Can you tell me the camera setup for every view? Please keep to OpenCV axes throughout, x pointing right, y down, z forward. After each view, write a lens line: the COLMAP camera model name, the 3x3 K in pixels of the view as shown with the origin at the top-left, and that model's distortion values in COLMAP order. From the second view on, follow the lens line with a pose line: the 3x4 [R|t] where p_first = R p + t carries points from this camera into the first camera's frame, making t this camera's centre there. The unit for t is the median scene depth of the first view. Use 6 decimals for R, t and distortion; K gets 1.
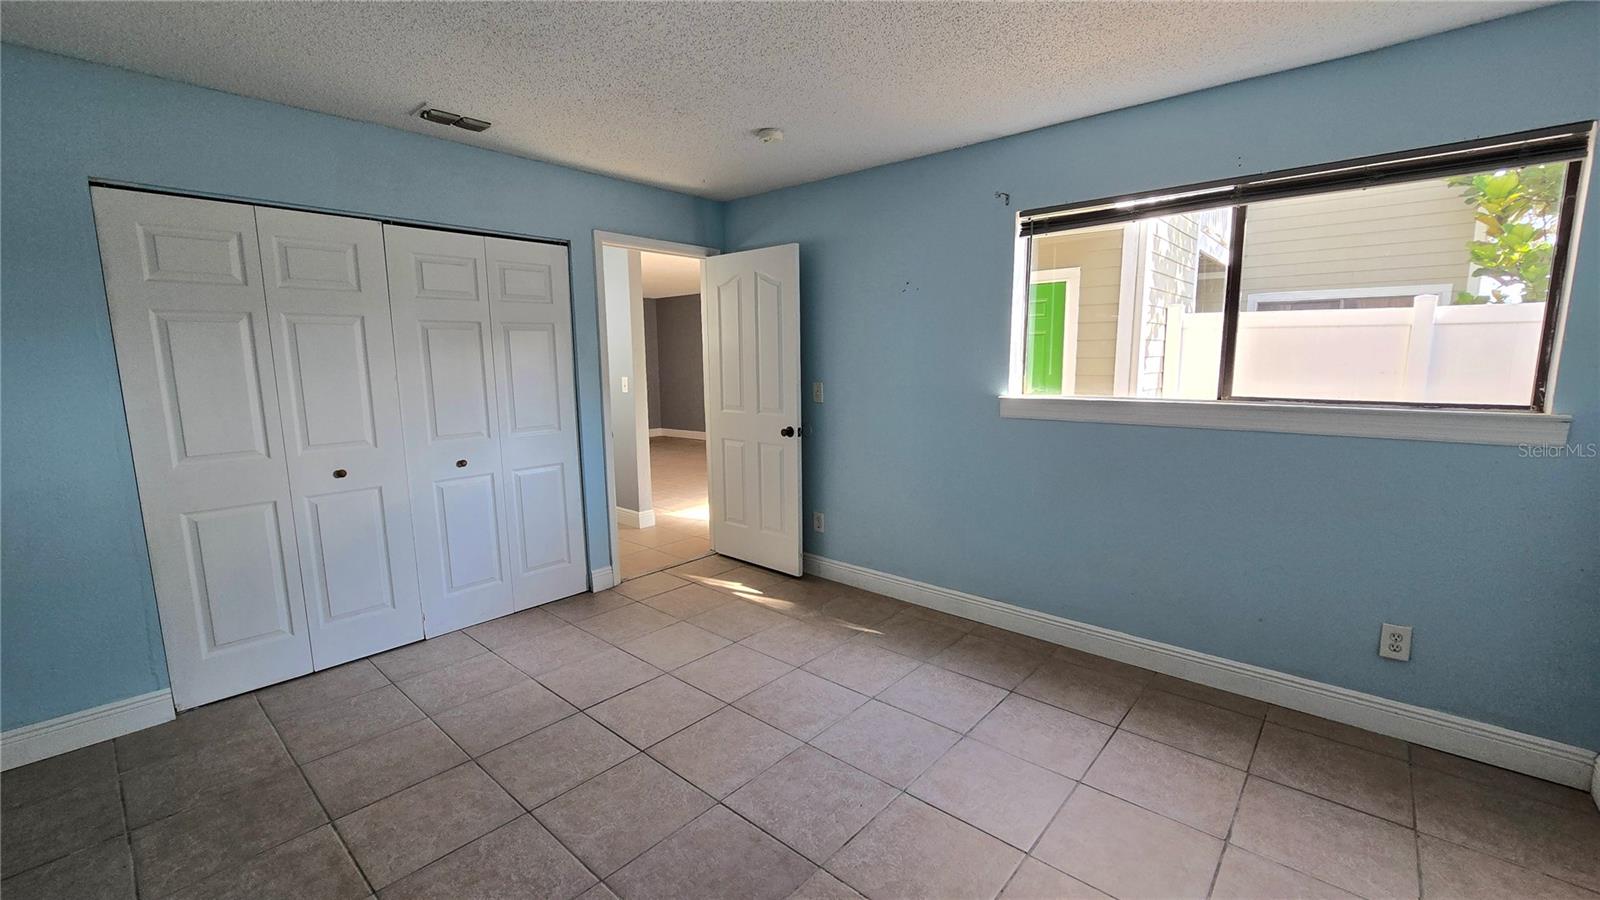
lens RADIAL K [[652.4, 0, 799.5], [0, 652.4, 451.2], [0, 0, 1]] dist [0.009754, 0.000104]
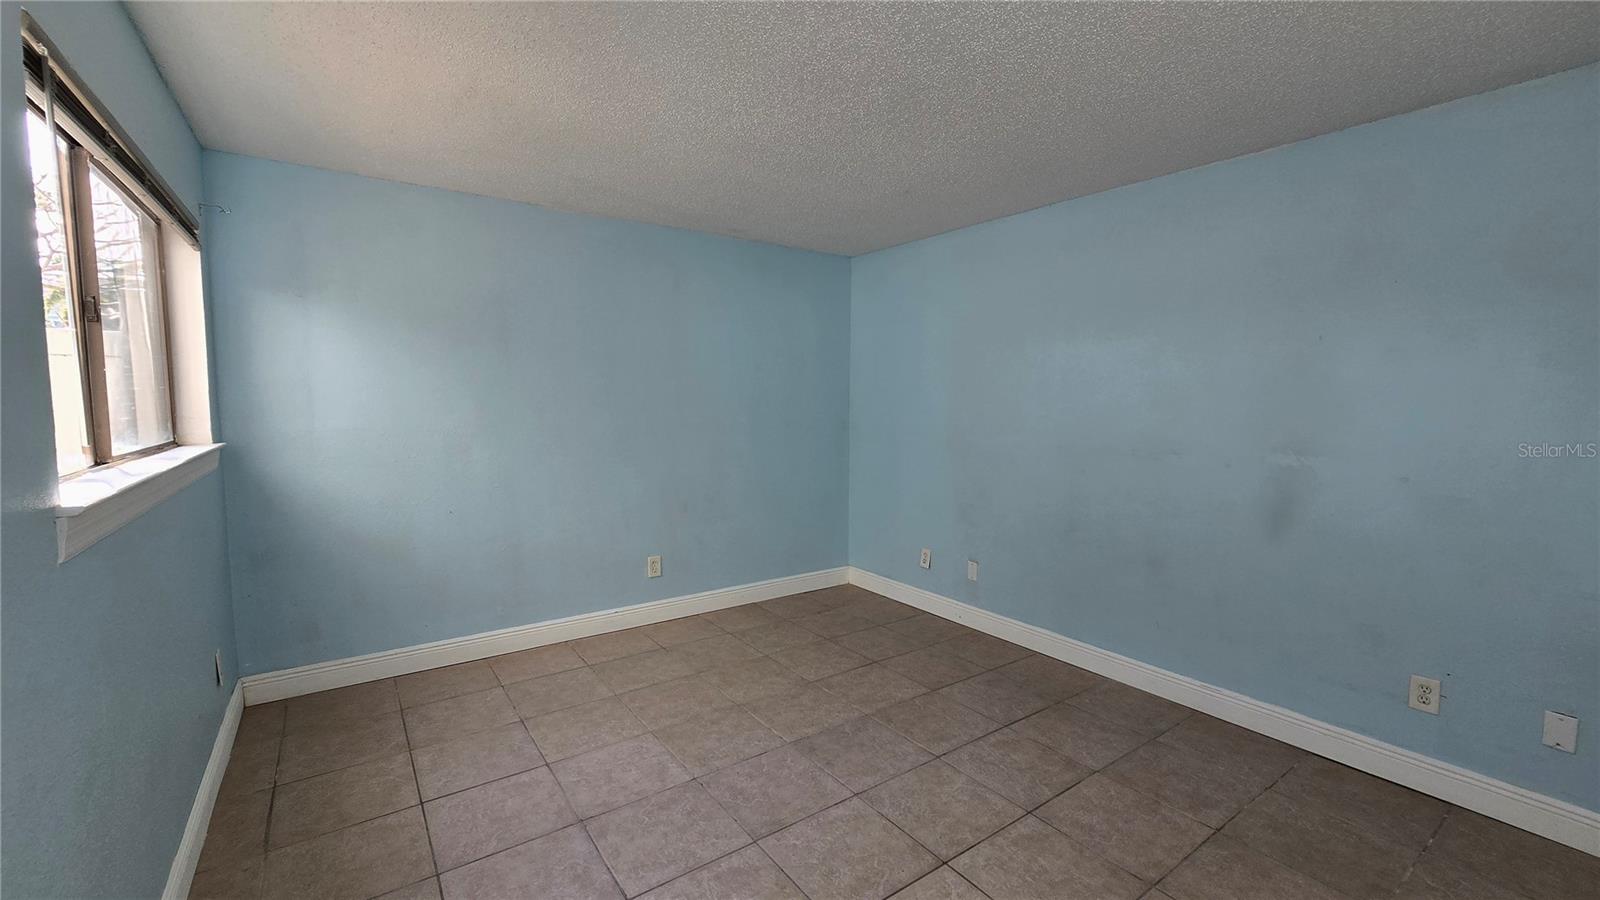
lens RADIAL K [[652.4, 0, 798.5], [0, 652.4, 448.3], [0, 0, 1]] dist [0.009754, 0.000104]
pose [[-0.973628, -0.015738, 0.227597, -0.273197], [0.035282, 0.975228, 0.218368, -0.290584], [-0.225396, 0.220640, -0.948955, 1.966284]]
